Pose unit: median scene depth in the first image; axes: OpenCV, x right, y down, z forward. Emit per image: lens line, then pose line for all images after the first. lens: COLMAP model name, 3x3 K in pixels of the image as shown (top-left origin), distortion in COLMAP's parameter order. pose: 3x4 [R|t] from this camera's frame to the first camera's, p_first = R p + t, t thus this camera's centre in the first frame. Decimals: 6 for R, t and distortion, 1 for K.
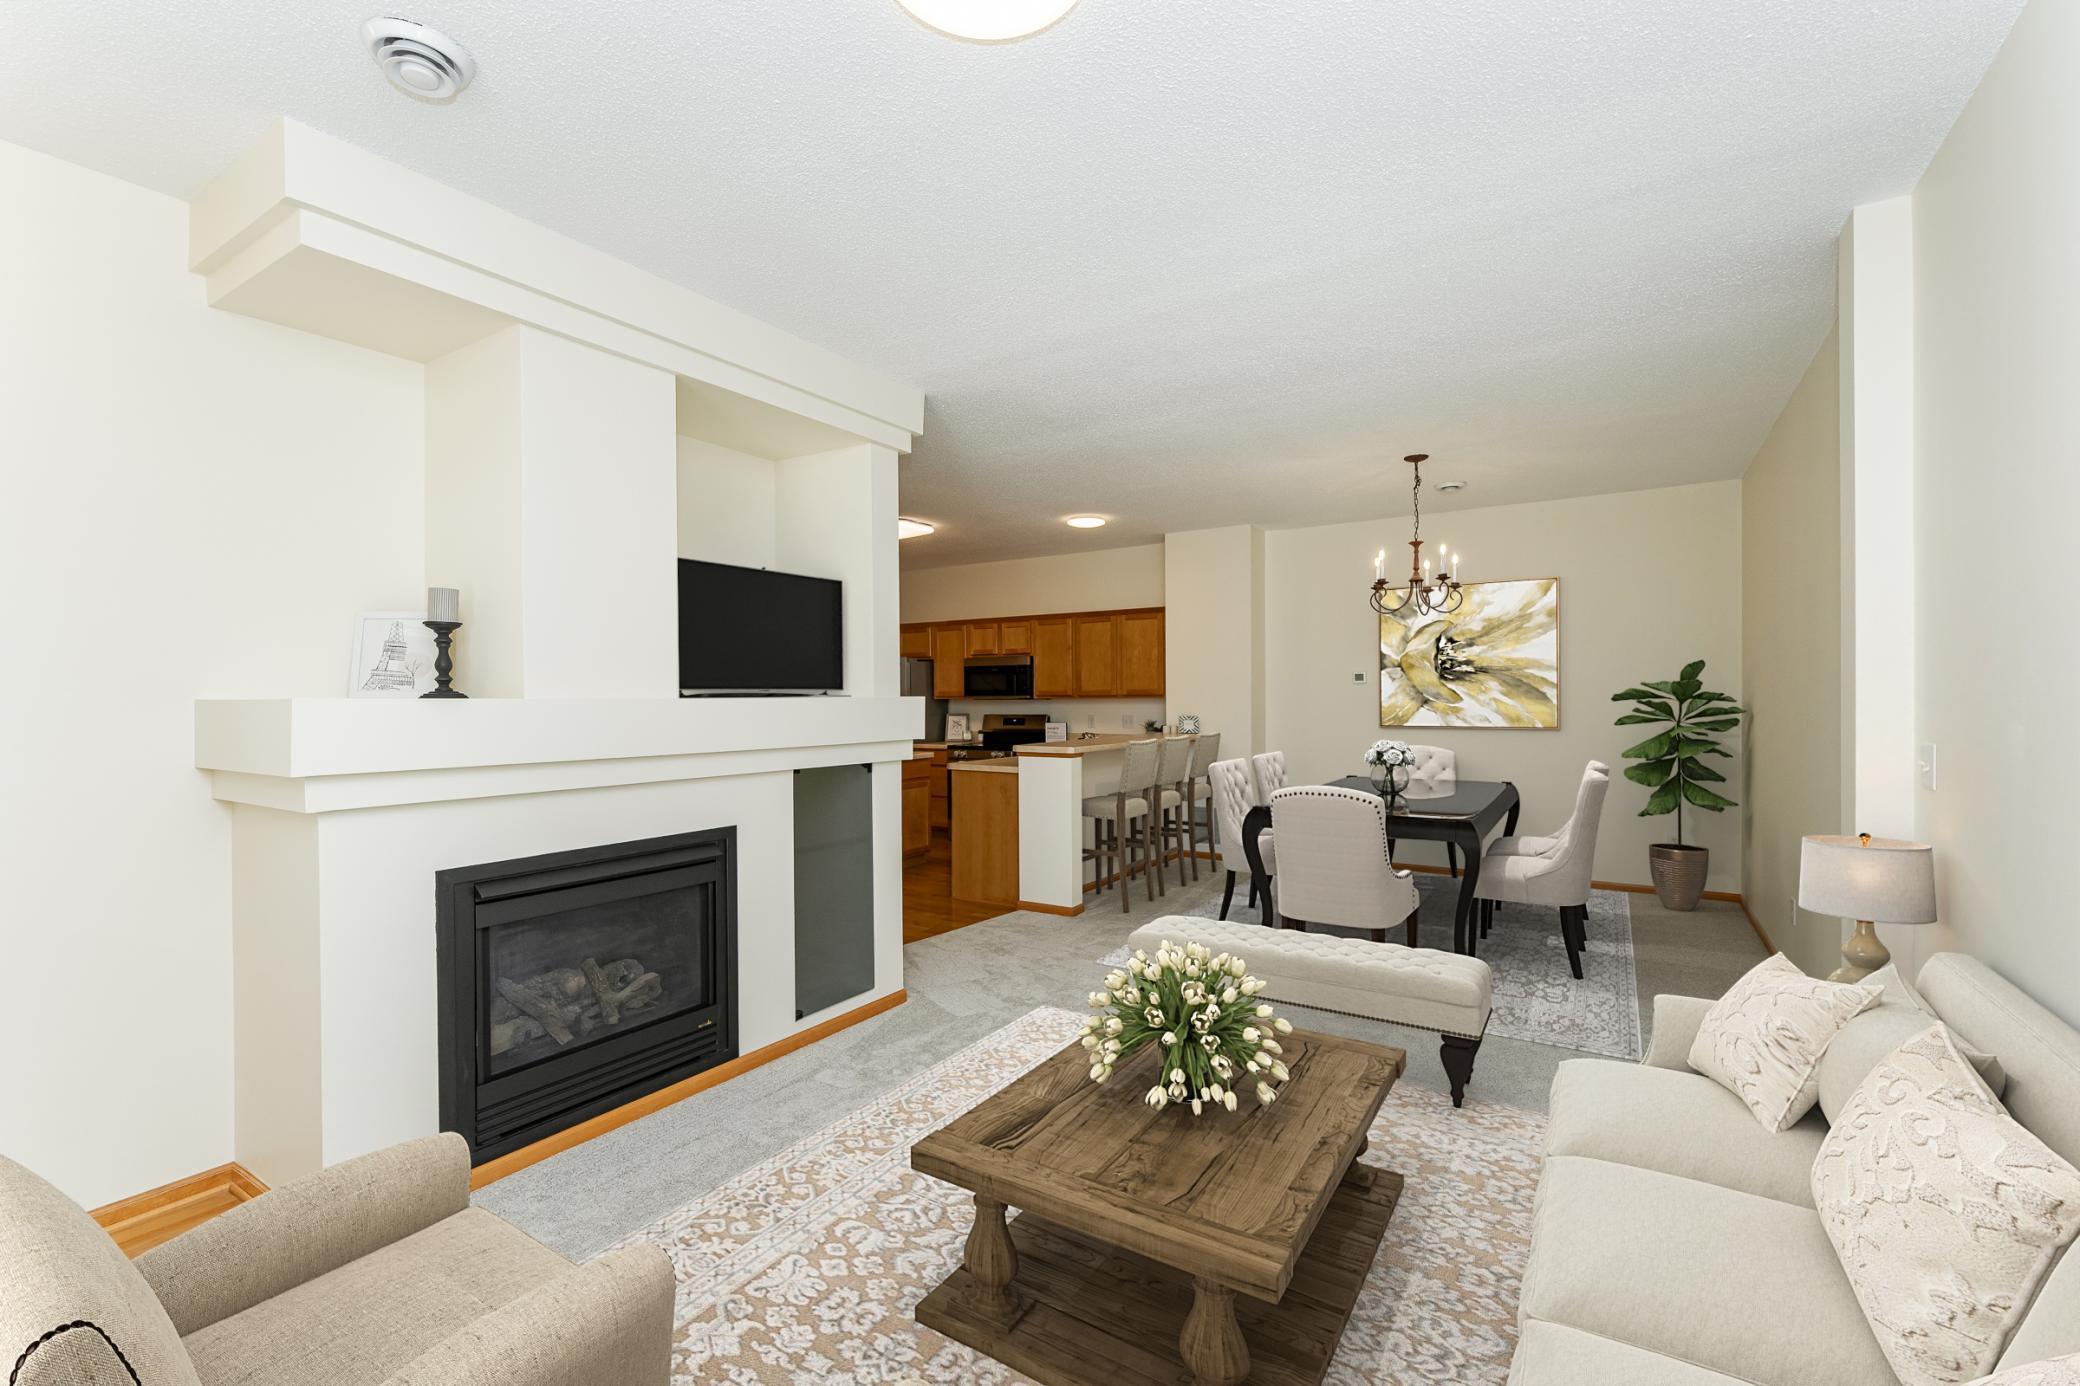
lens RADIAL K [[888.0, 0, 1034.7], [0, 888.0, 701.9], [0, 0, 1]] dist [0.001021, -0.000113]
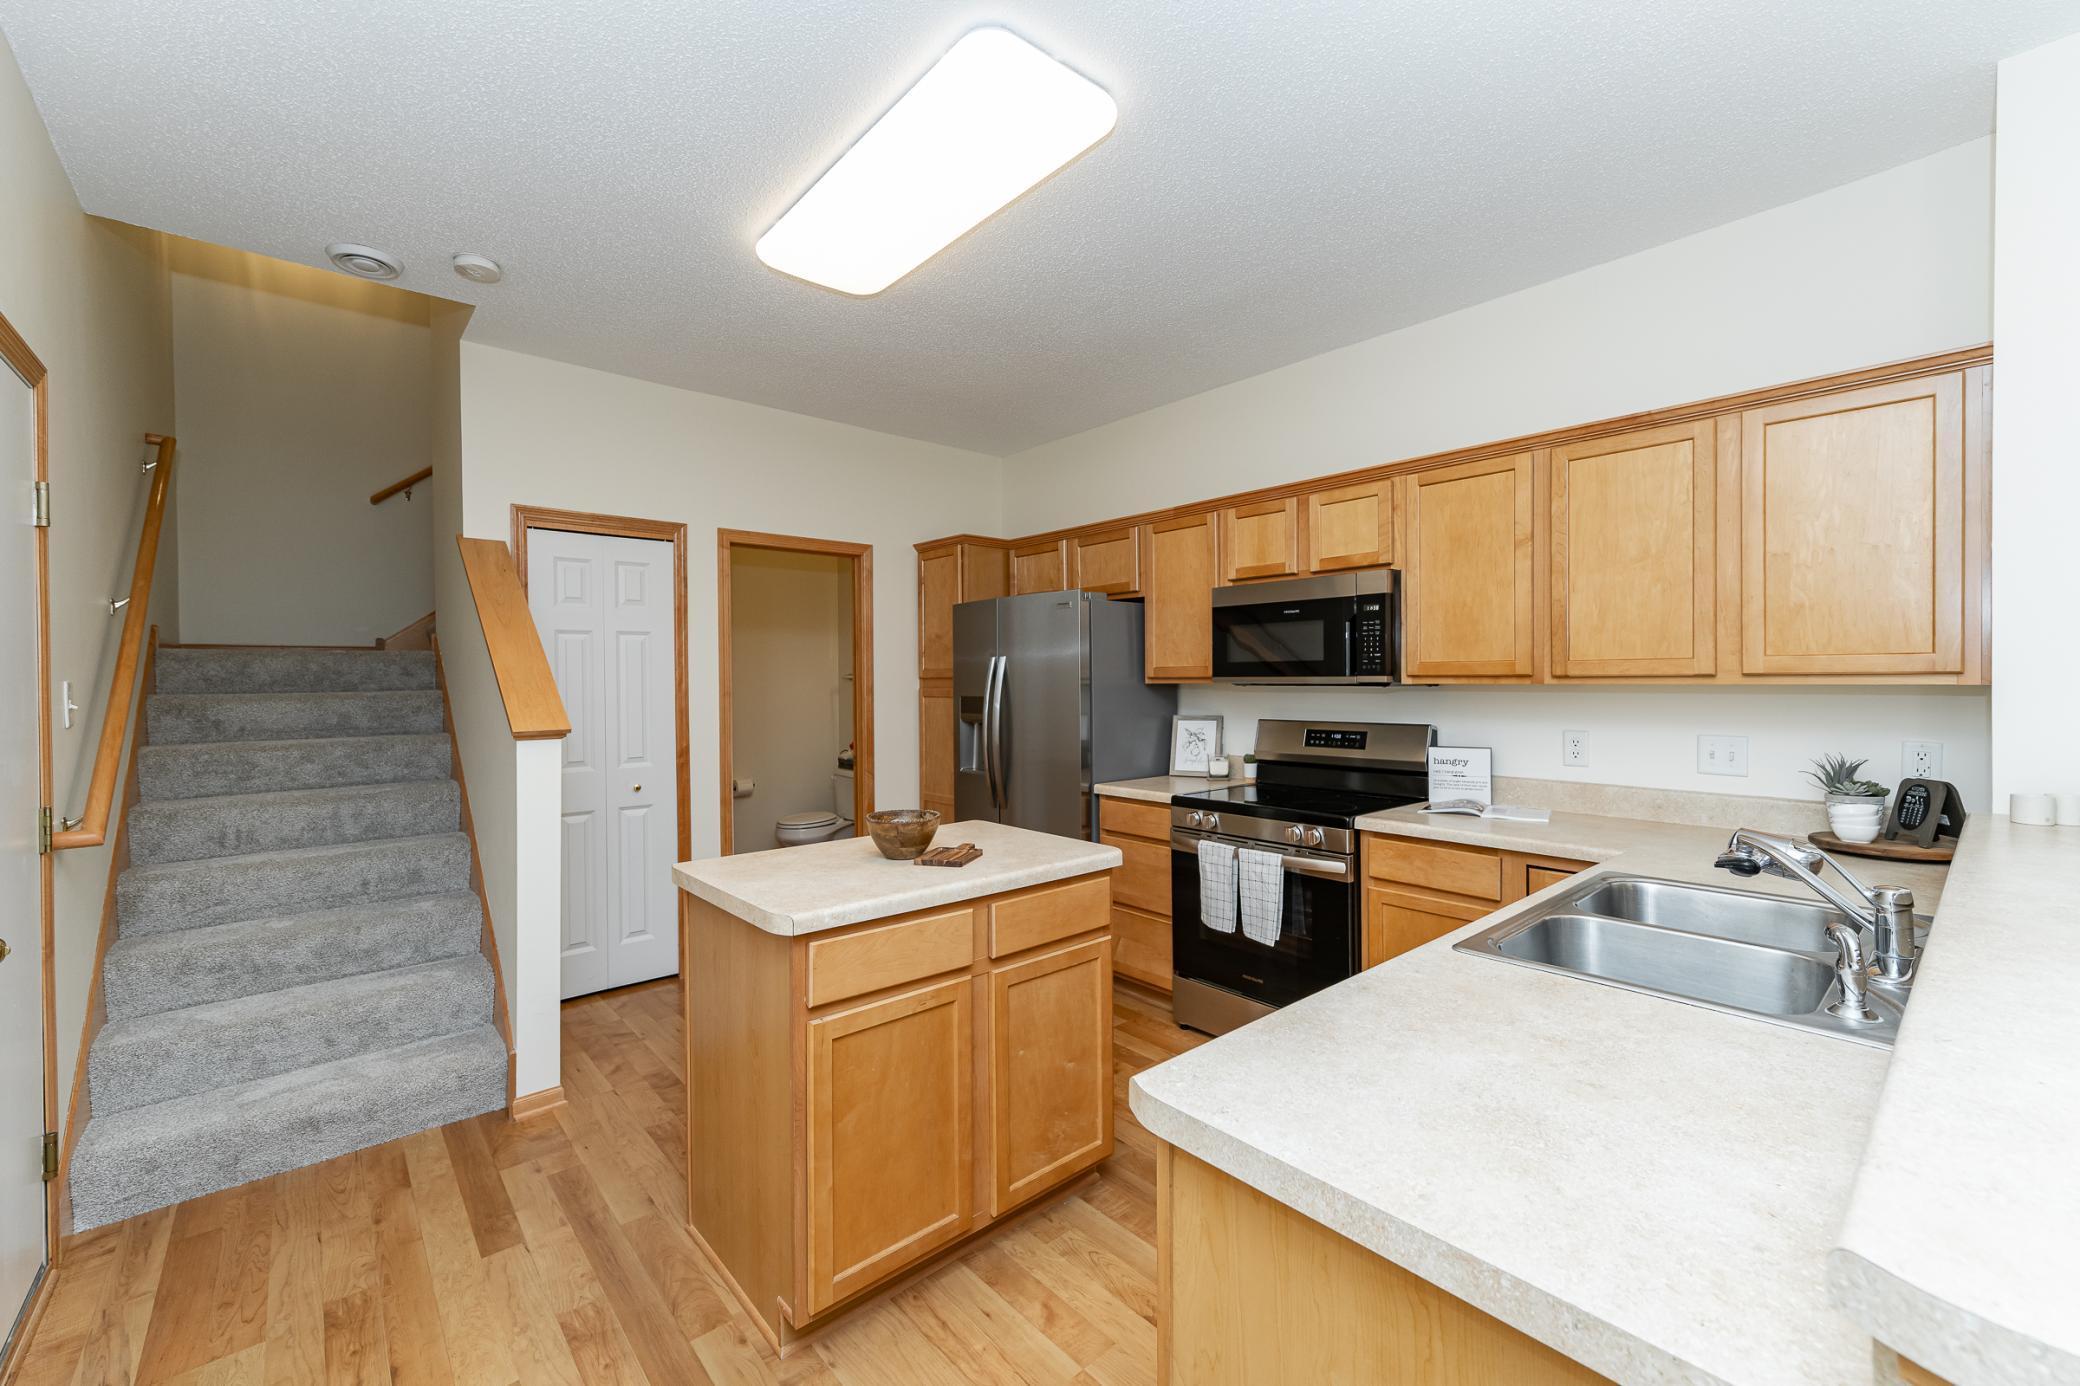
lens RADIAL K [[838.2, 0, 1044.3], [0, 838.2, 685.5], [0, 0, 1]] dist [-0.000164, 0.000003]
pose [[0.964818, 0.003865, -0.262889, -0.055445], [-0.002824, 0.999987, 0.004338, -0.004037], [0.262903, -0.003443, 0.964816, 0.633031]]
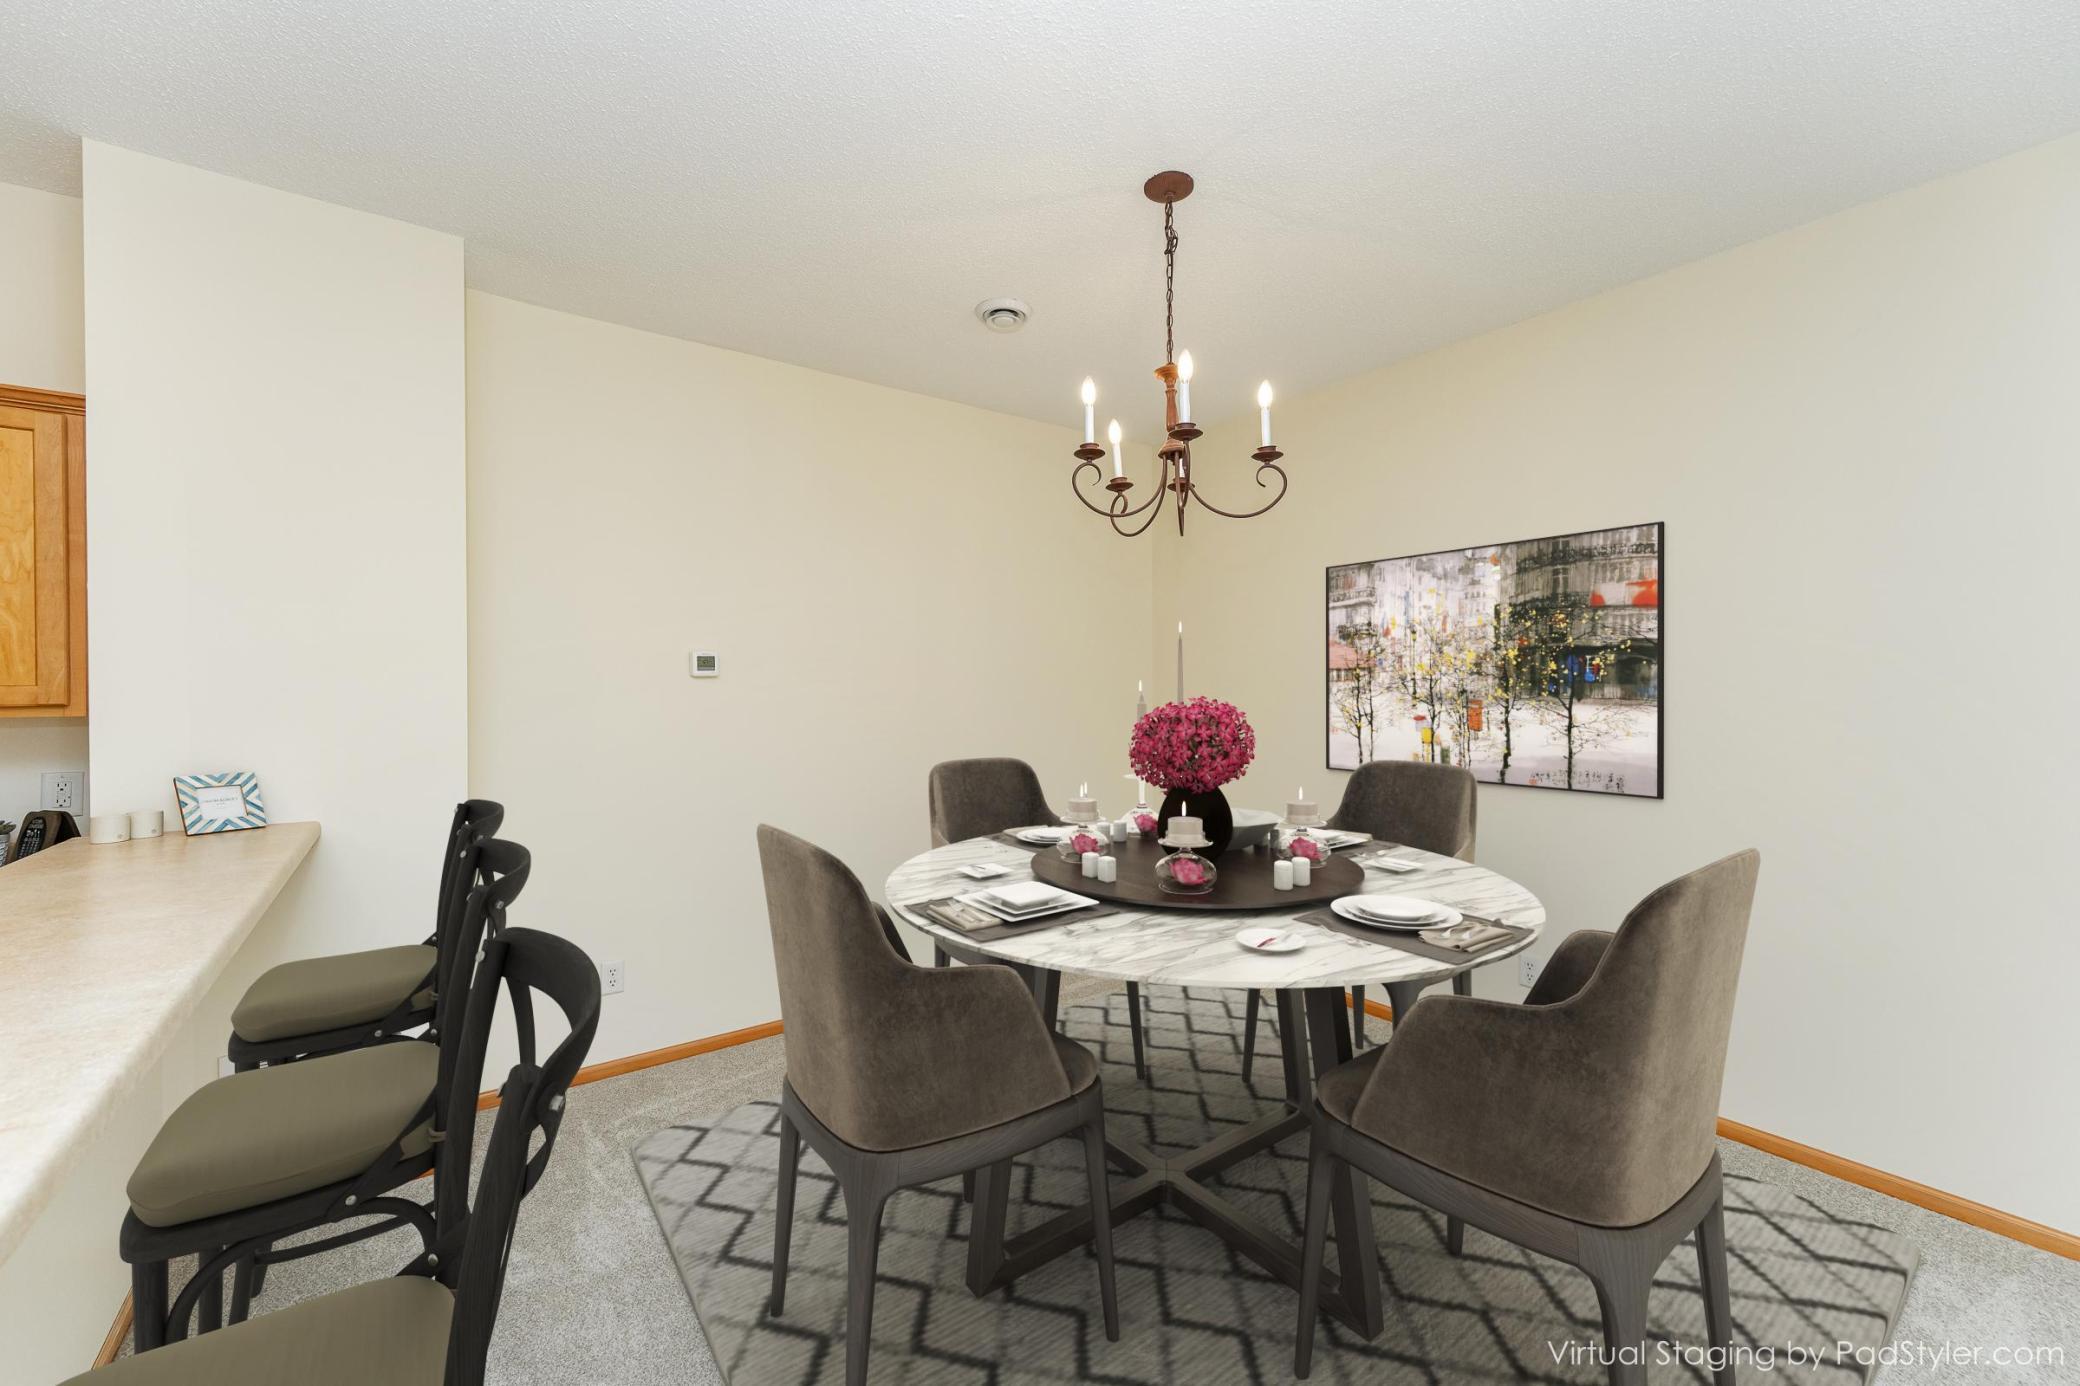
lens RADIAL K [[838.2, 0, 1044.3], [0, 838.2, 685.5], [0, 0, 1]] dist [-0.000164, 0.000003]
pose [[0.343700, 0.003919, 0.939071, 0.002057], [0.005229, 0.999968, -0.006087, -0.010224], [-0.939065, 0.007003, 0.343668, 0.574709]]
